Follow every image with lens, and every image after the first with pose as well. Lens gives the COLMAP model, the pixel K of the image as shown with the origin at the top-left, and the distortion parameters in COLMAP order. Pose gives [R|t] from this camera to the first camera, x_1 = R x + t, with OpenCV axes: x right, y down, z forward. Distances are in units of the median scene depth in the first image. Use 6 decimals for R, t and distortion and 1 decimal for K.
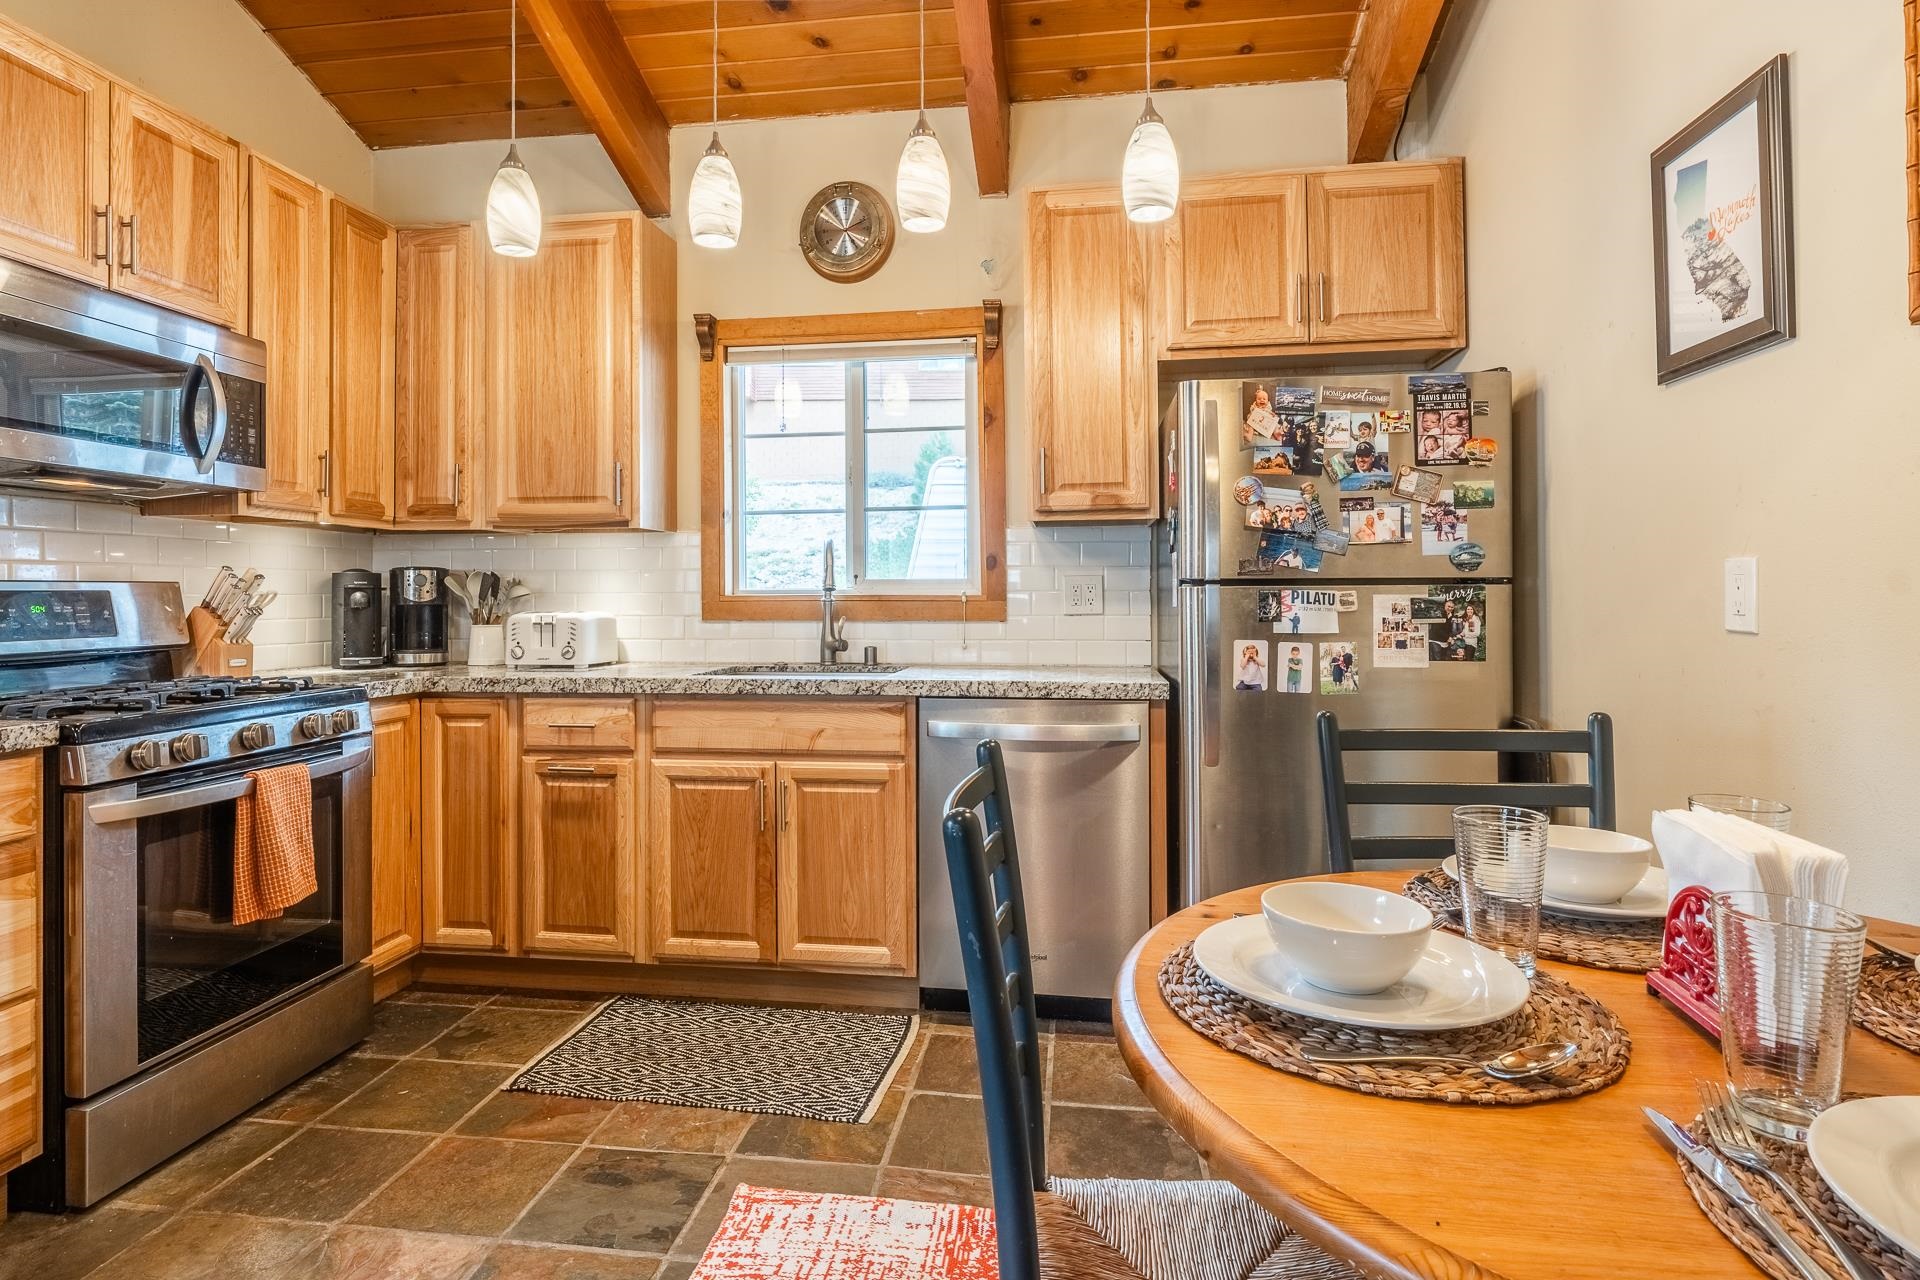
lens RADIAL K [[1021.9, 0, 940.1], [0, 1021.9, 585.3], [0, 0, 1]] dist [-0.002880, -0.000771]
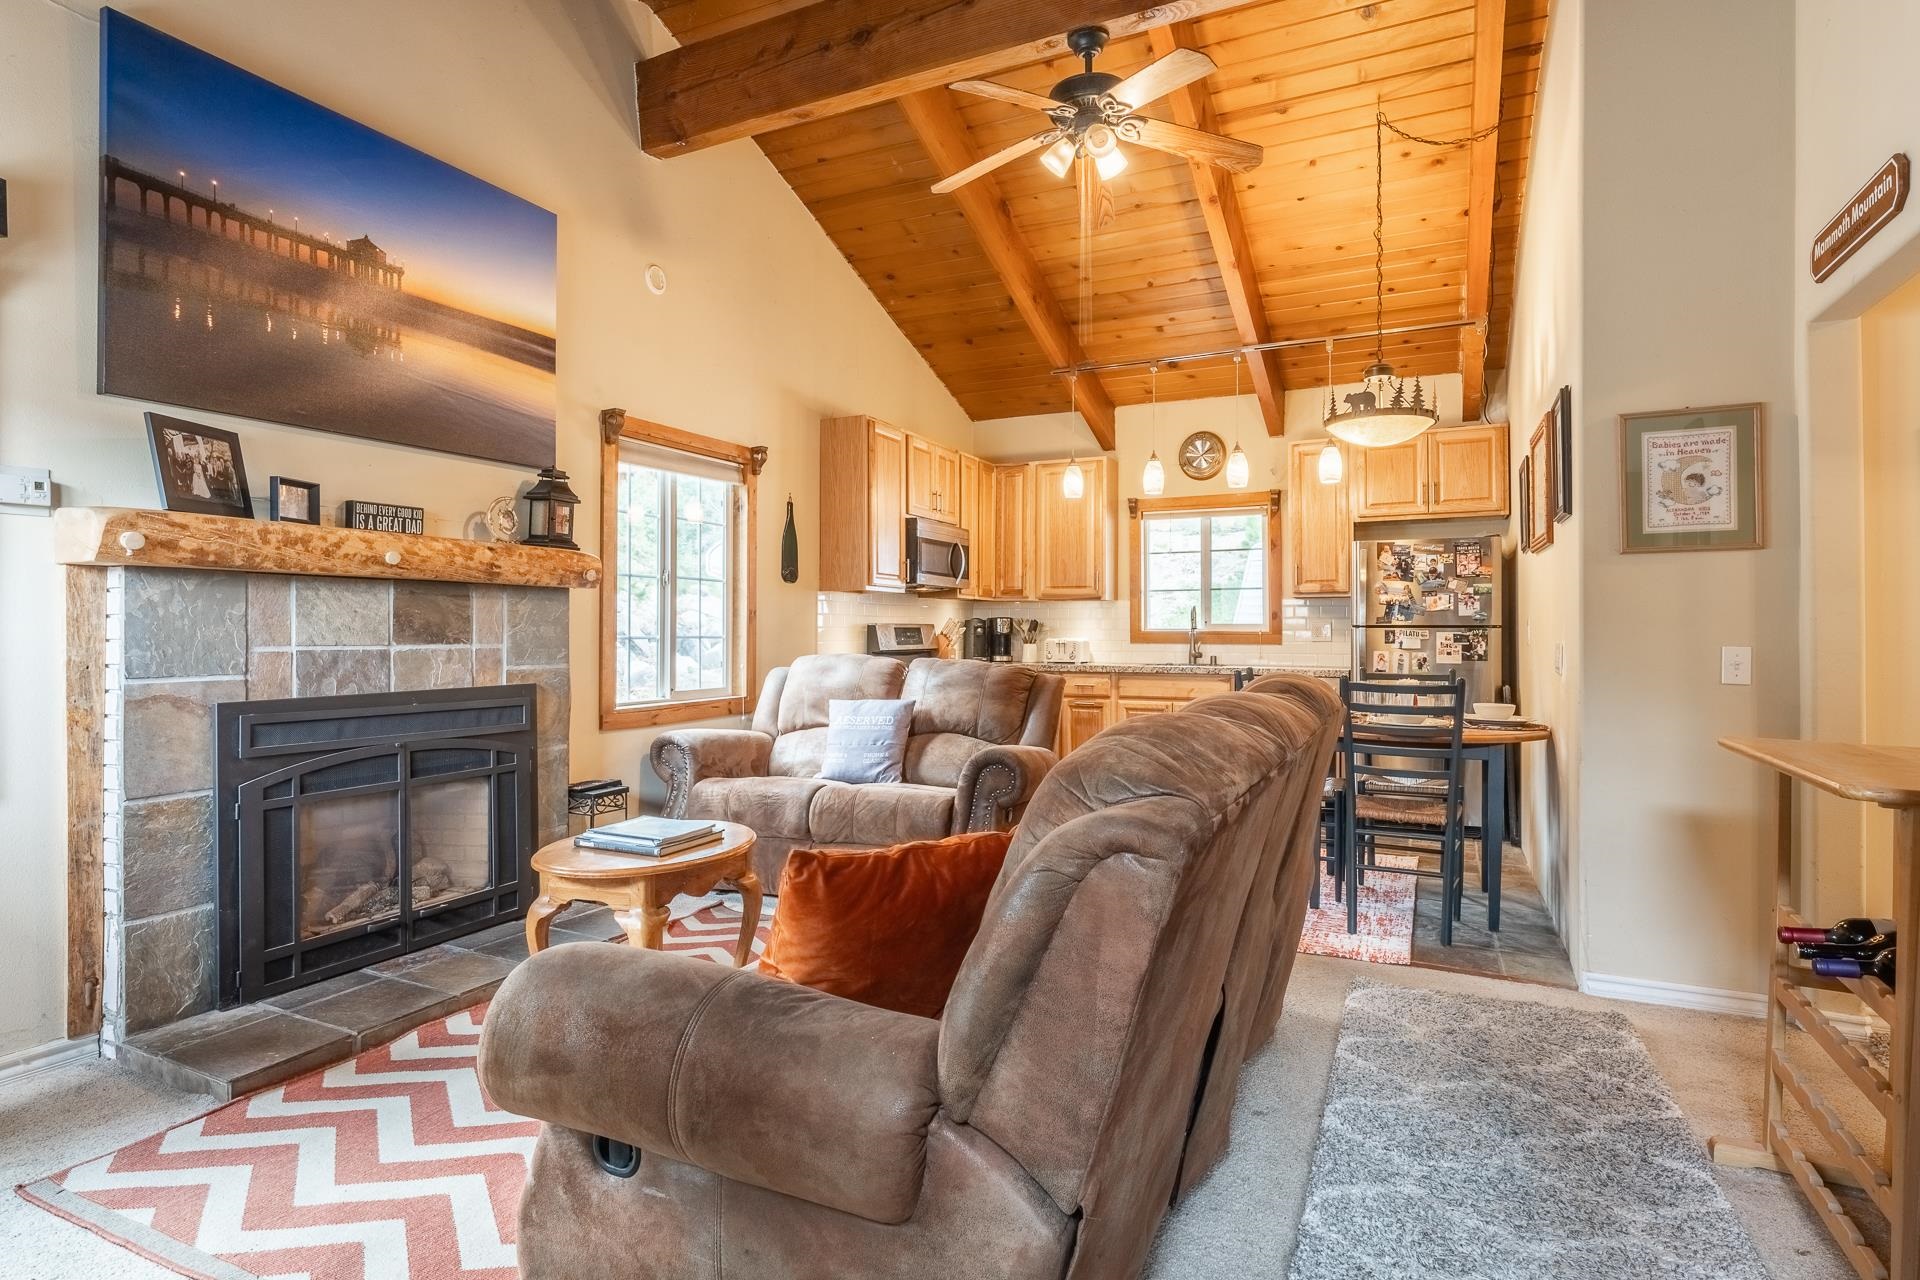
lens RADIAL K [[1034.0, 0, 934.4], [0, 1034.0, 615.5], [0, 0, 1]] dist [-0.000532, 0.000012]
pose [[0.949306, 0.001477, -0.314349, 0.062360], [-0.003441, 0.999978, -0.005692, -0.009823], [0.314334, 0.006485, 0.949290, -1.361251]]
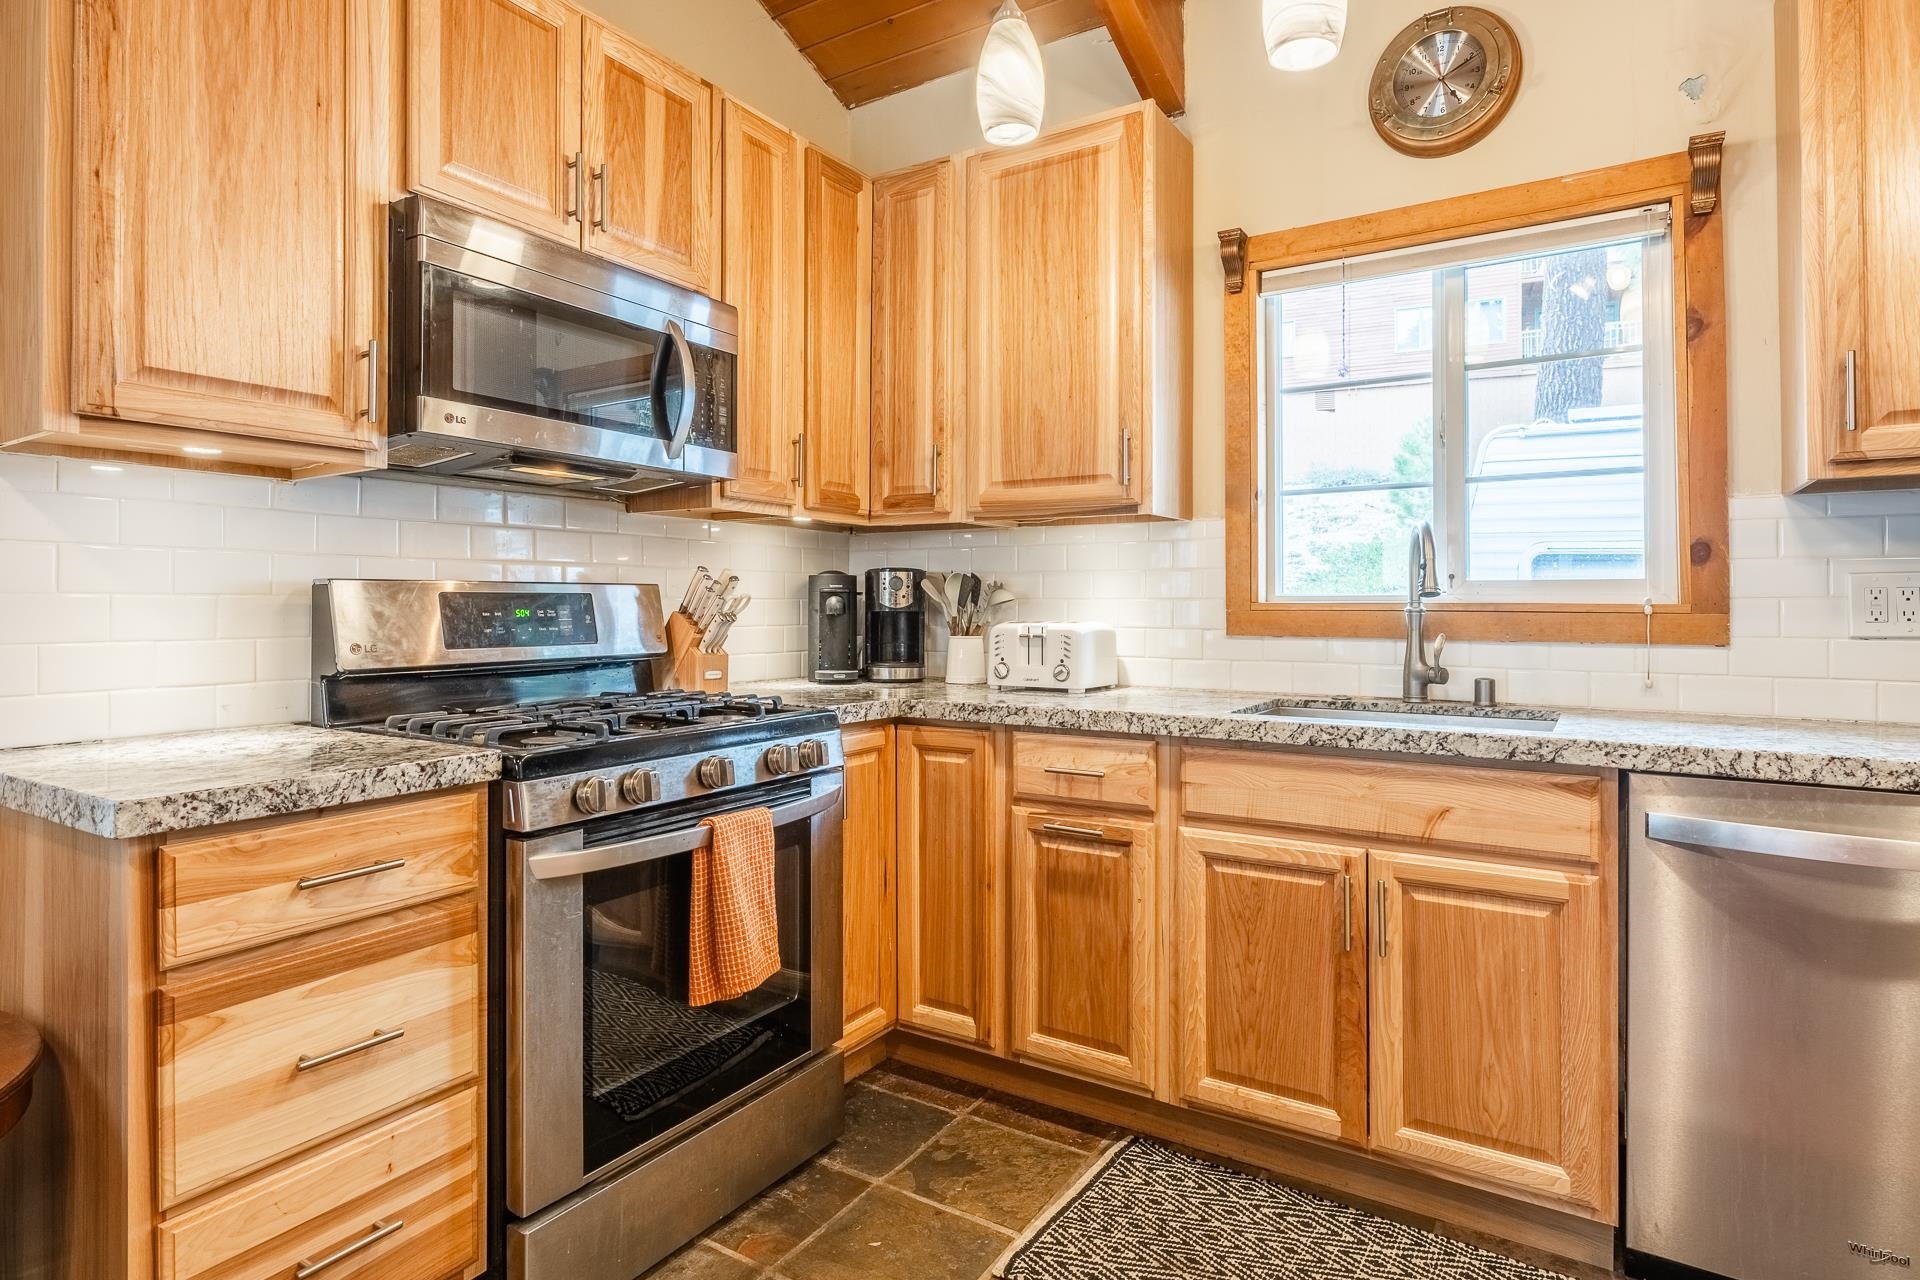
lens RADIAL K [[1021.9, 0, 940.1], [0, 1021.9, 585.3], [0, 0, 1]] dist [-0.002880, -0.000771]
pose [[0.909756, -0.002157, -0.415138, -0.132539], [-0.001260, 0.999968, -0.007956, 0.004180], [0.415142, 0.007761, 0.909724, 0.260769]]
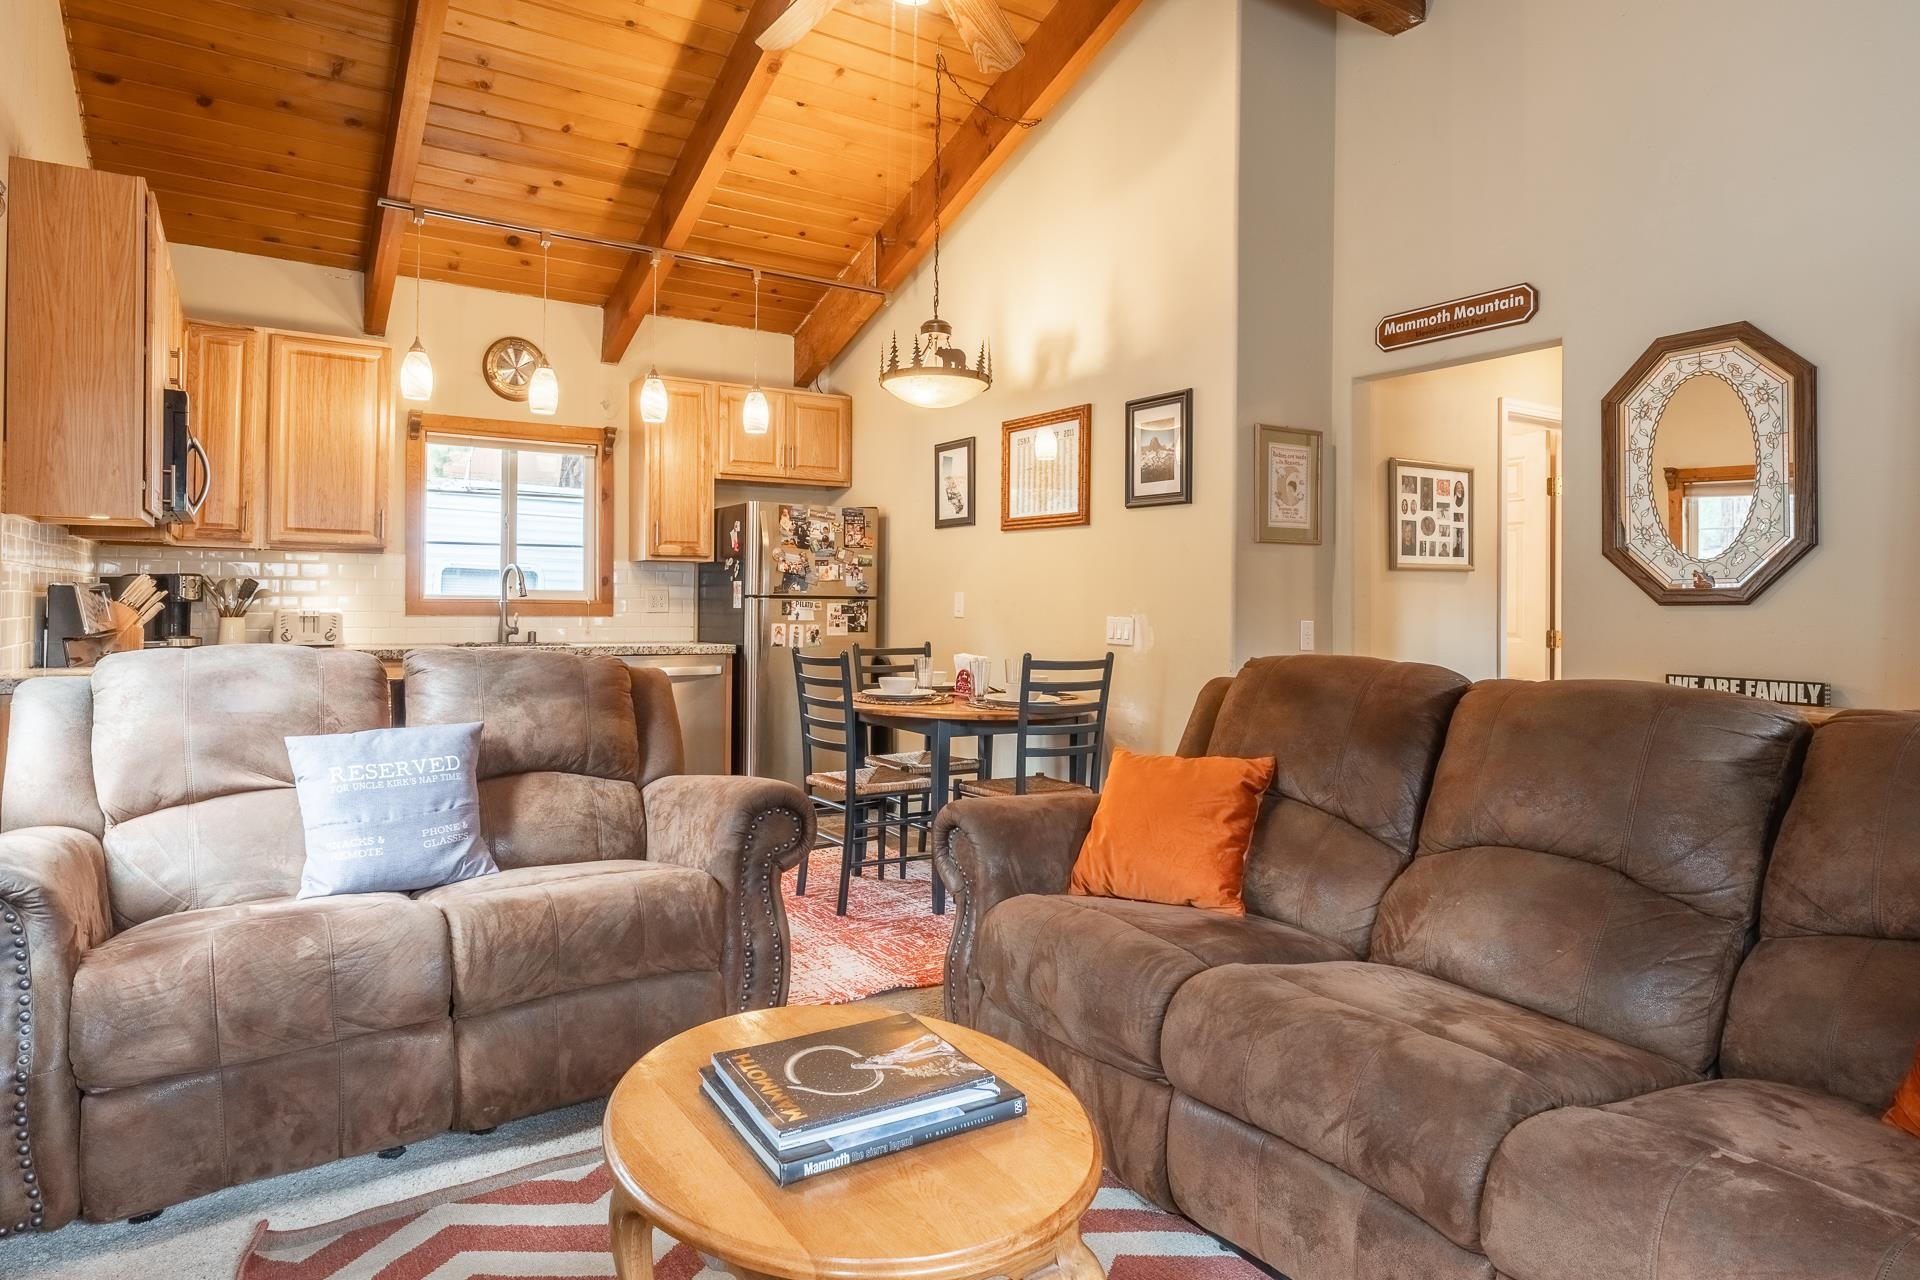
lens RADIAL K [[1104.8, 0, 954.0], [0, 1104.8, 591.0], [0, 0, 1]] dist [0.000346, -0.000437]
pose [[0.755183, 0.018499, 0.655253, -0.811129], [-0.019794, 0.999789, -0.005413, -0.008680], [-0.655215, -0.008882, 0.755390, -0.865364]]
